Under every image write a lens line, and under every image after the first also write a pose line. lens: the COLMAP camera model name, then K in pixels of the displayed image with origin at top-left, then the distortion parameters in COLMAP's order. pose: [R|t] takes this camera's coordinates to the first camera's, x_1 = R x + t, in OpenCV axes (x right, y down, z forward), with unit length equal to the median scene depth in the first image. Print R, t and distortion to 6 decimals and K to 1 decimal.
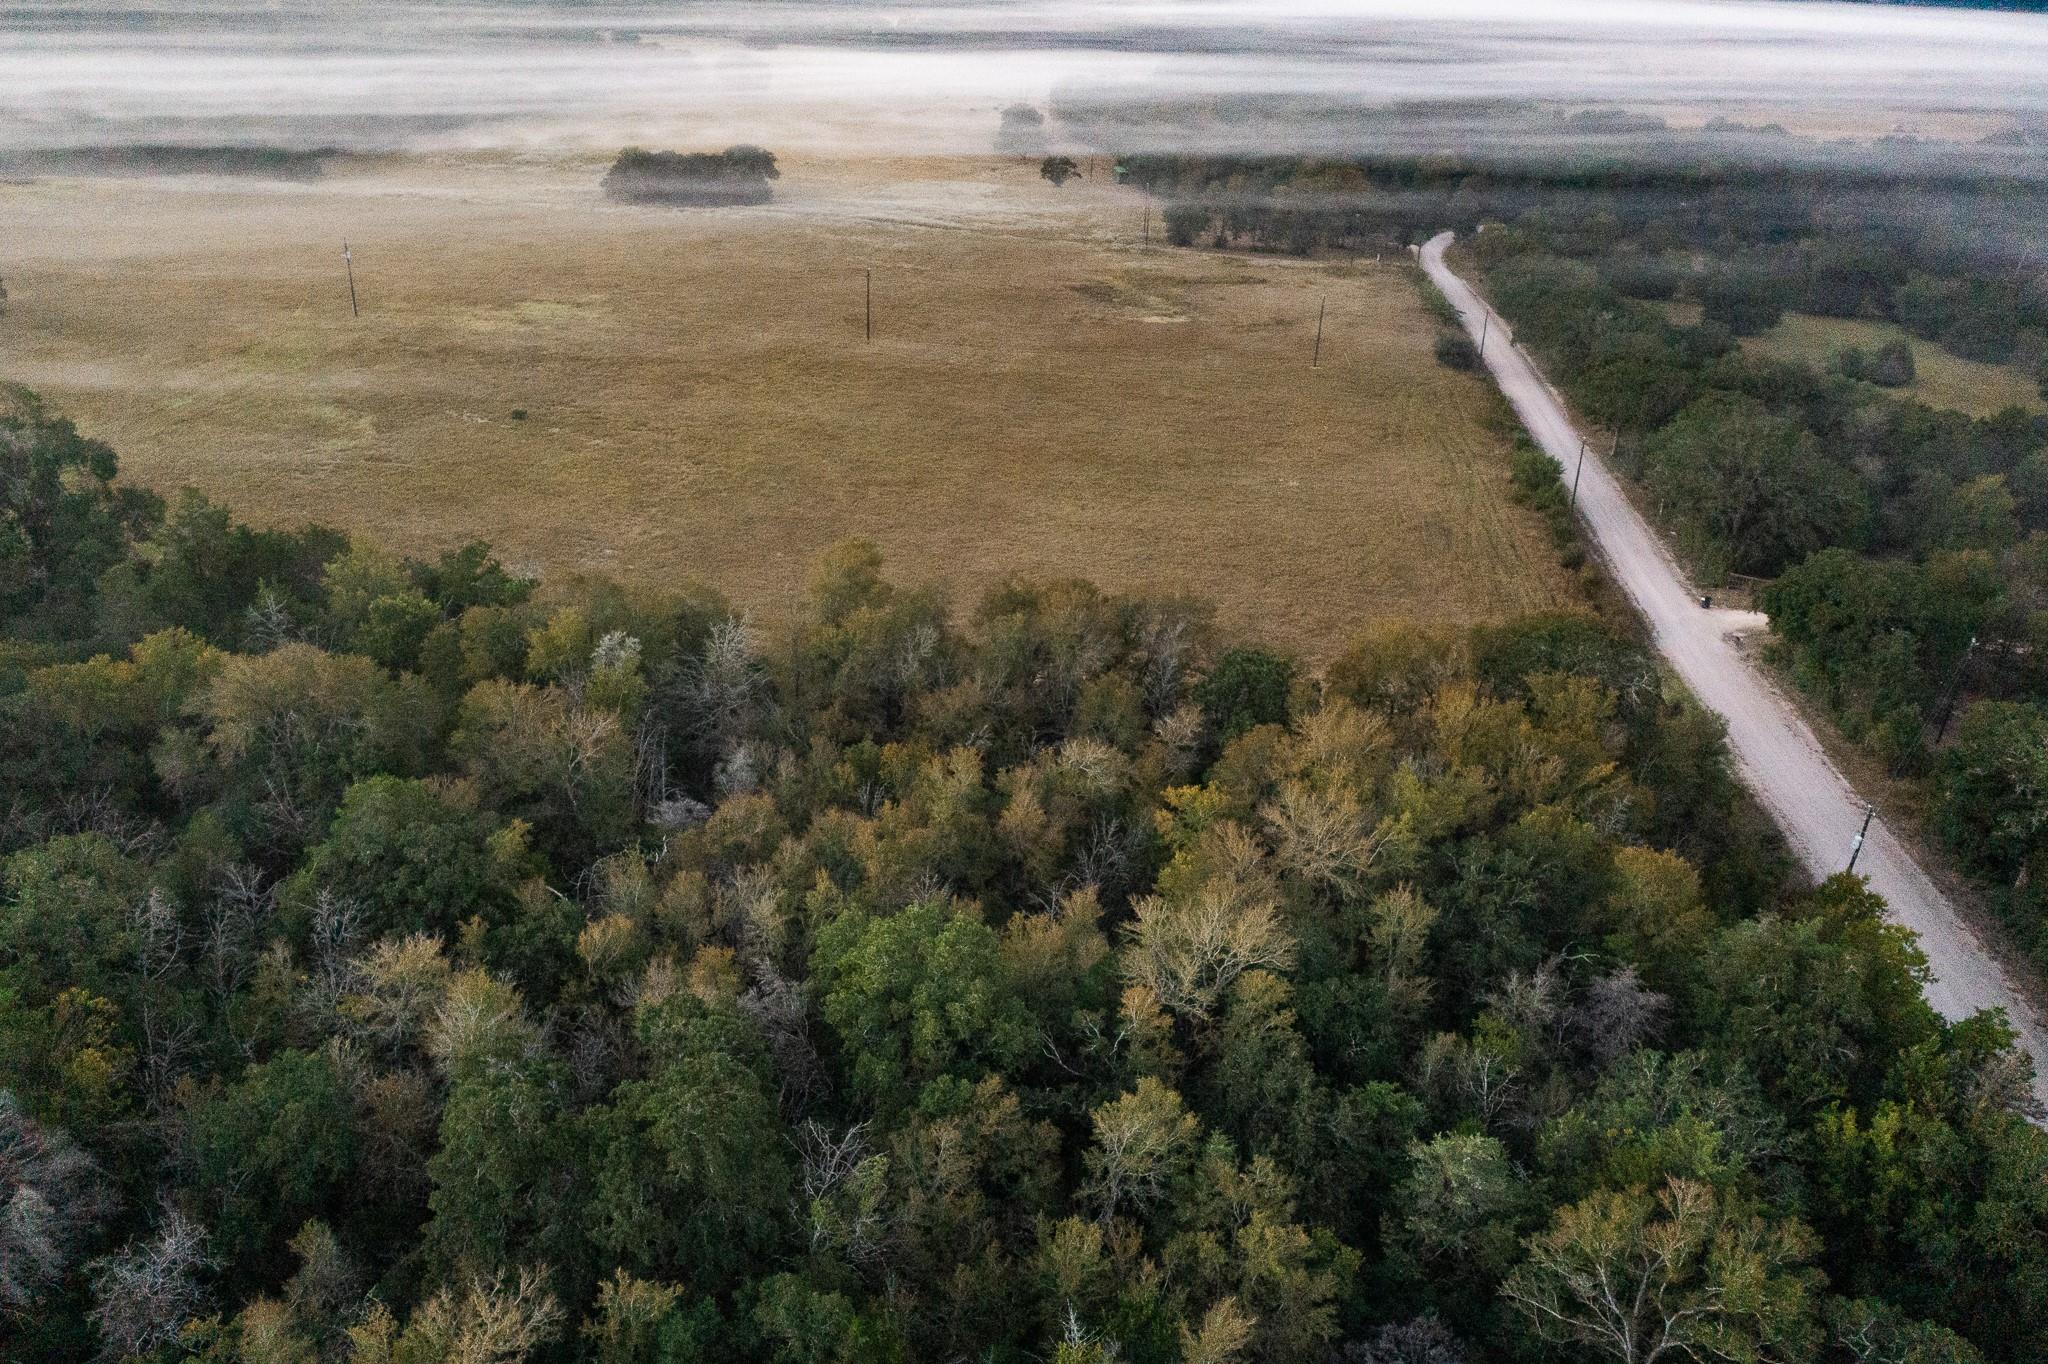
lens RADIAL K [[1694.0, 0, 1024.0], [0, 1694.0, 682.0], [0, 0, 1]] dist [-0.001074, -0.003377]
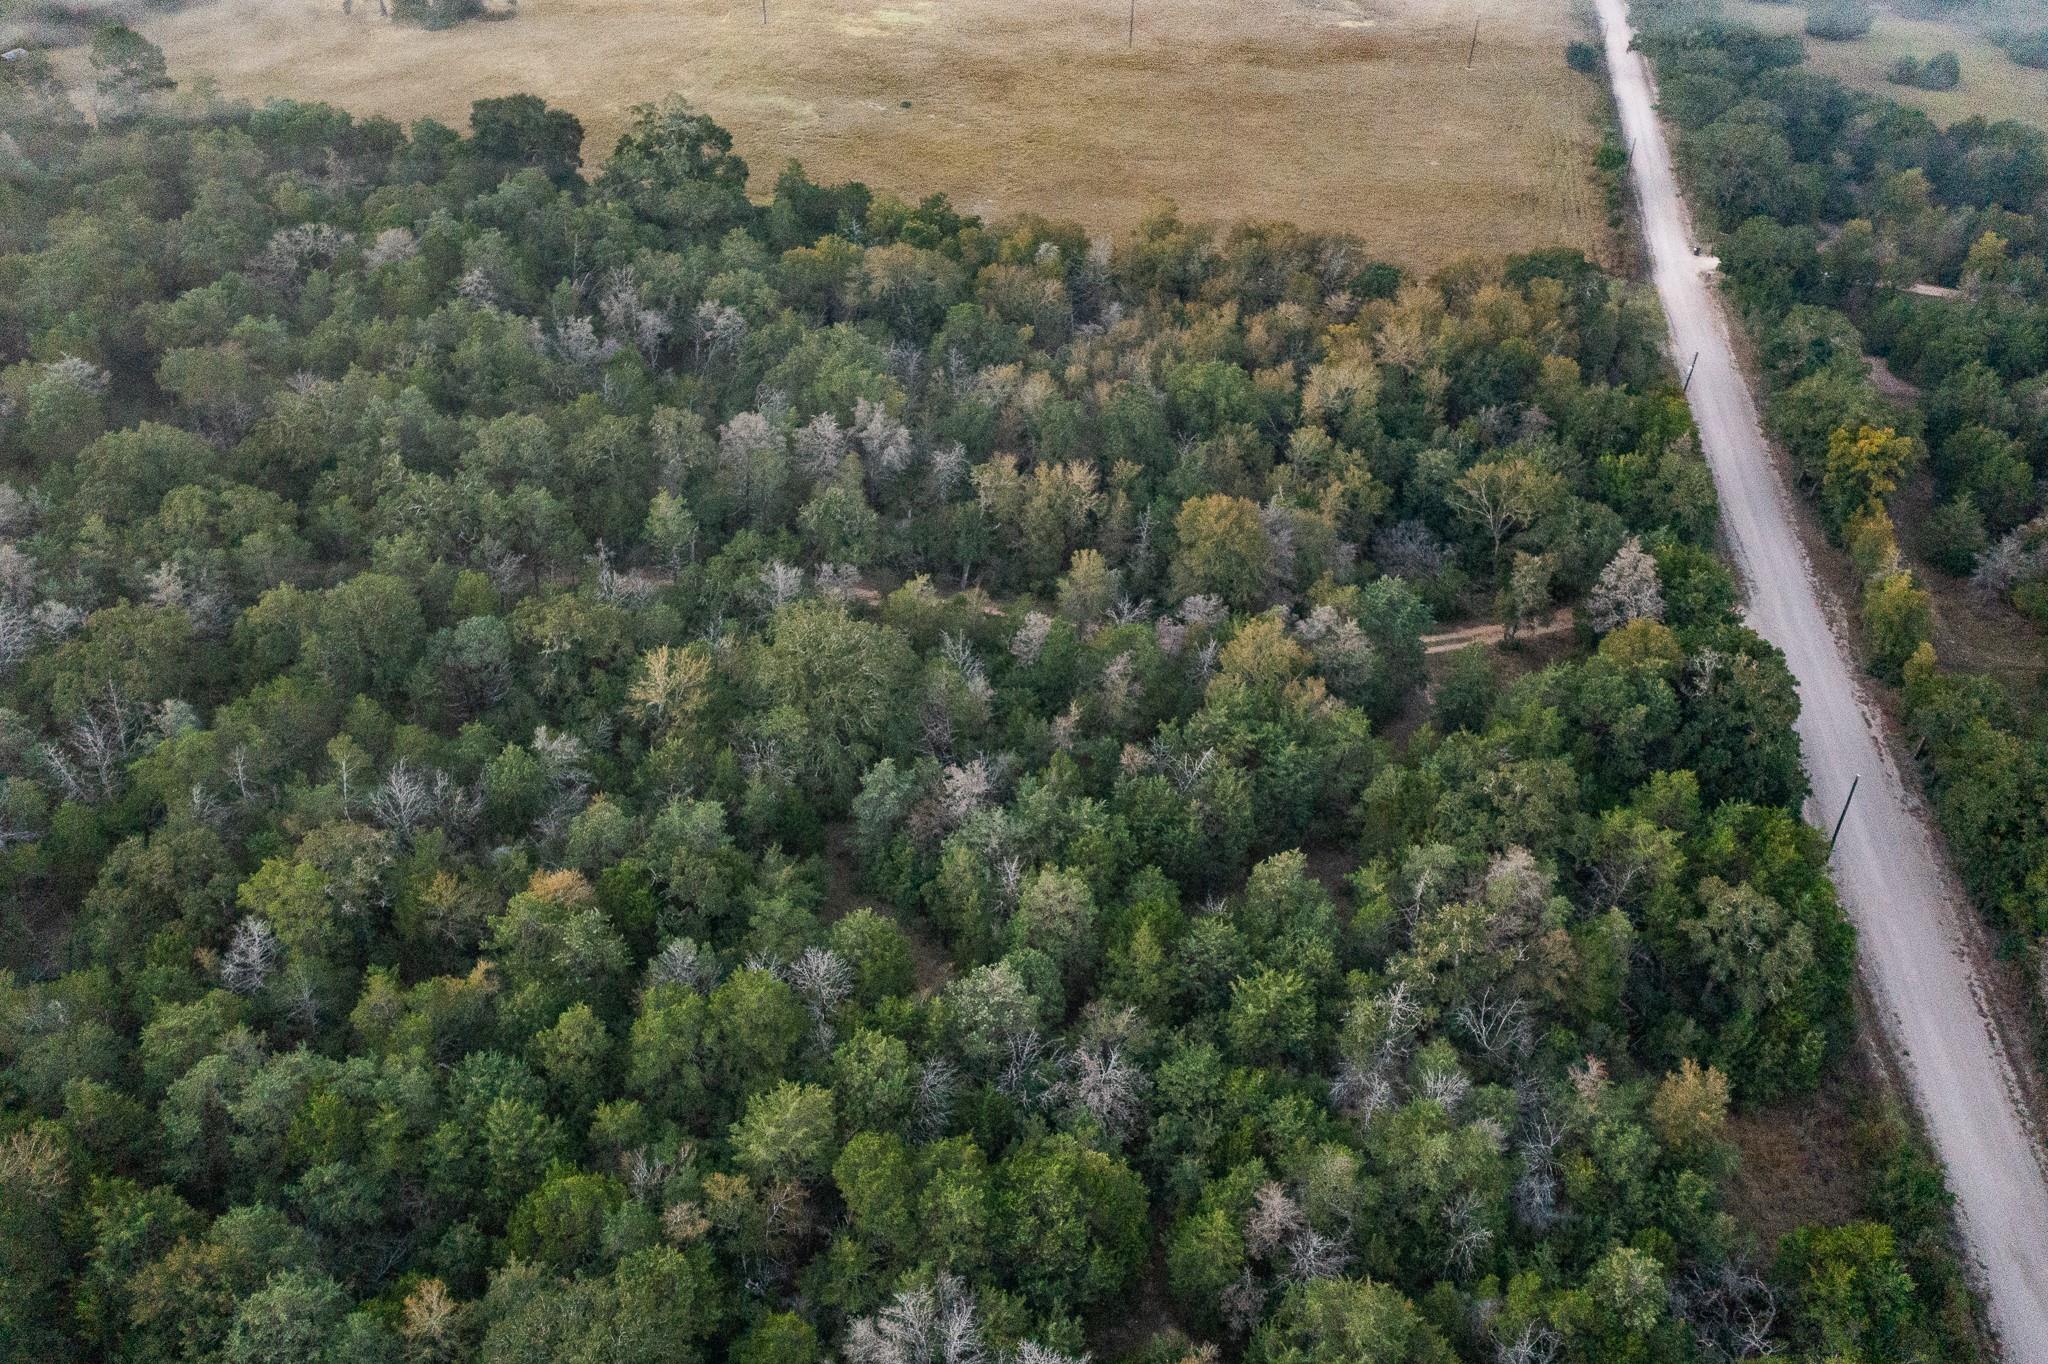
lens RADIAL K [[1761.2, 0, 1024.0], [0, 1761.2, 682.0], [0, 0, 1]] dist [-0.005045, -0.005594]
pose [[0.995017, 0.046336, -0.088282, -0.082340], [-0.029471, 0.982569, 0.183548, 0.118448], [0.095248, -0.180032, 0.979038, -1.318922]]
